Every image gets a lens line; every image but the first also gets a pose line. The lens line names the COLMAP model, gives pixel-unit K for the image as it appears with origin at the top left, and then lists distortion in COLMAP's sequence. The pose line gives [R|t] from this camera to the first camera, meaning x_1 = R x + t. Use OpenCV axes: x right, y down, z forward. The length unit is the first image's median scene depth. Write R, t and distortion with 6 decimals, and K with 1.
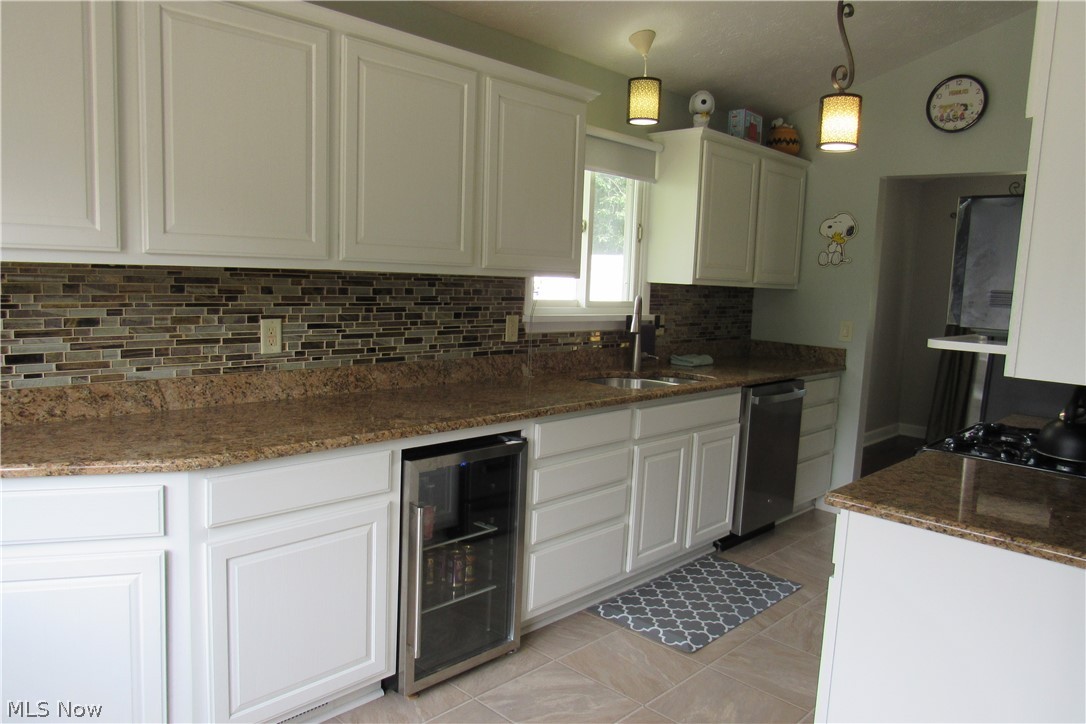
lens RADIAL K [[752.5, 0, 543.0], [0, 752.5, 362.0], [0, 0, 1]] dist [-0.049697, -0.000104]
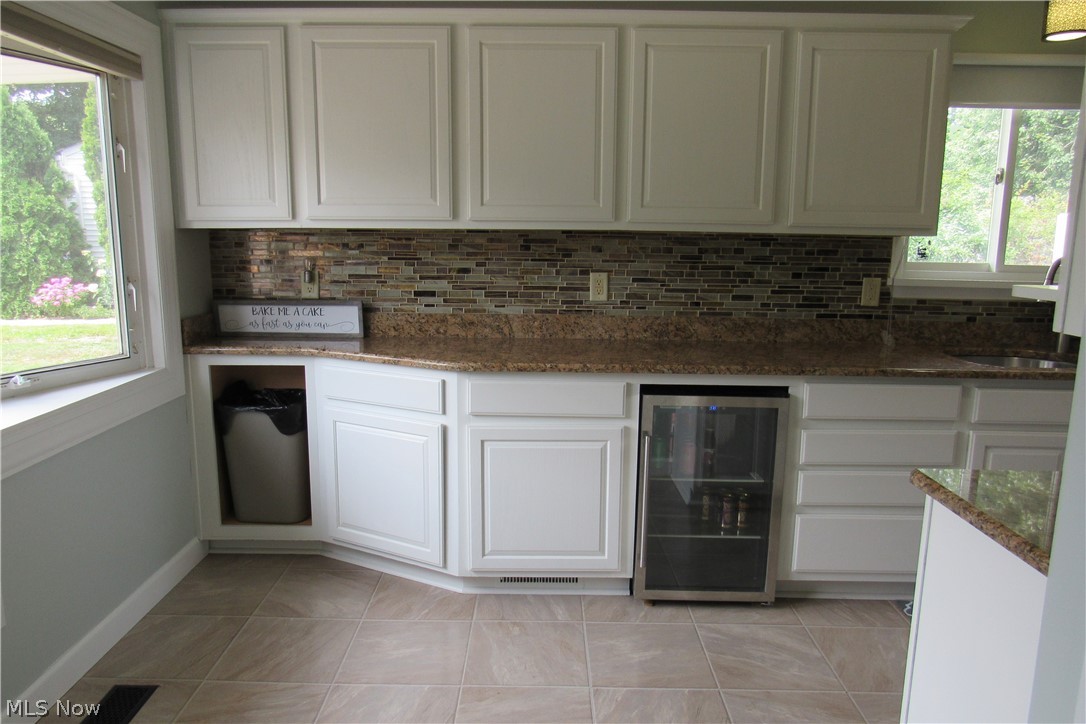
lens RADIAL K [[752.5, 0, 543.0], [0, 752.5, 362.0], [0, 0, 1]] dist [-0.049697, -0.000104]
pose [[0.694818, 0.091879, -0.713293, 0.463747], [-0.069461, 0.995742, 0.060599, 0.020098], [0.715824, 0.007441, 0.698242, 0.074683]]
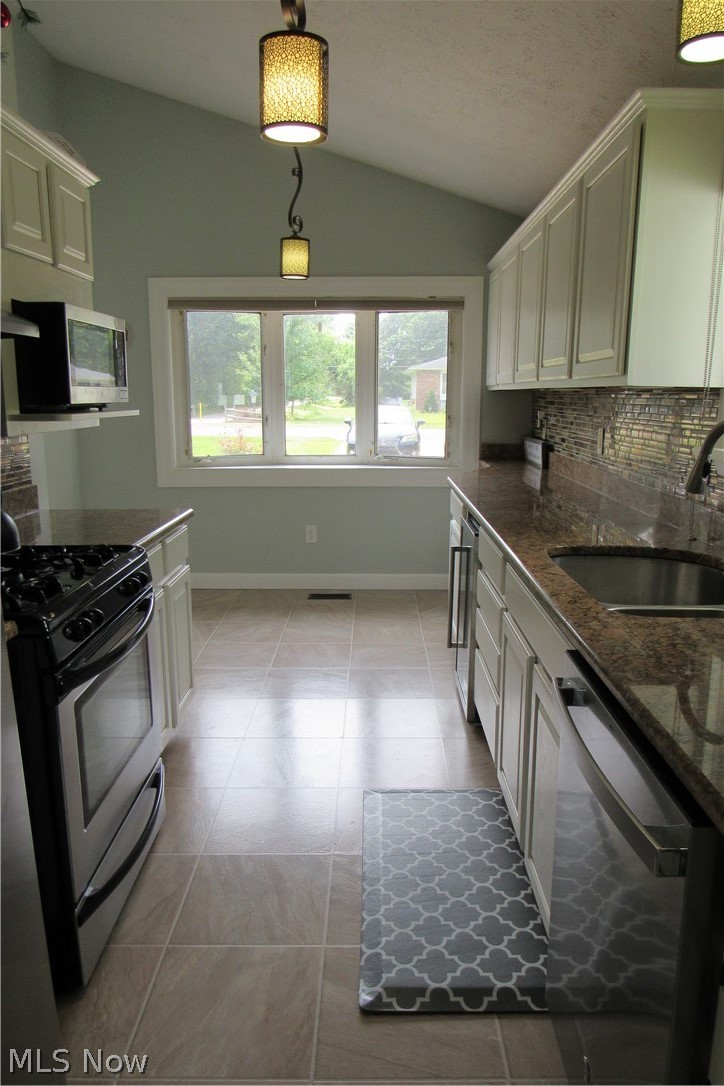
lens RADIAL K [[752.5, 0, 362.0], [0, 752.5, 543.0], [0, 0, 1]] dist [-0.049697, -0.000104]
pose [[-0.720871, 0.091981, -0.686939, 0.860512], [-0.119601, 0.959775, 0.254023, -0.147281], [0.682672, 0.265276, -0.680873, 1.652379]]
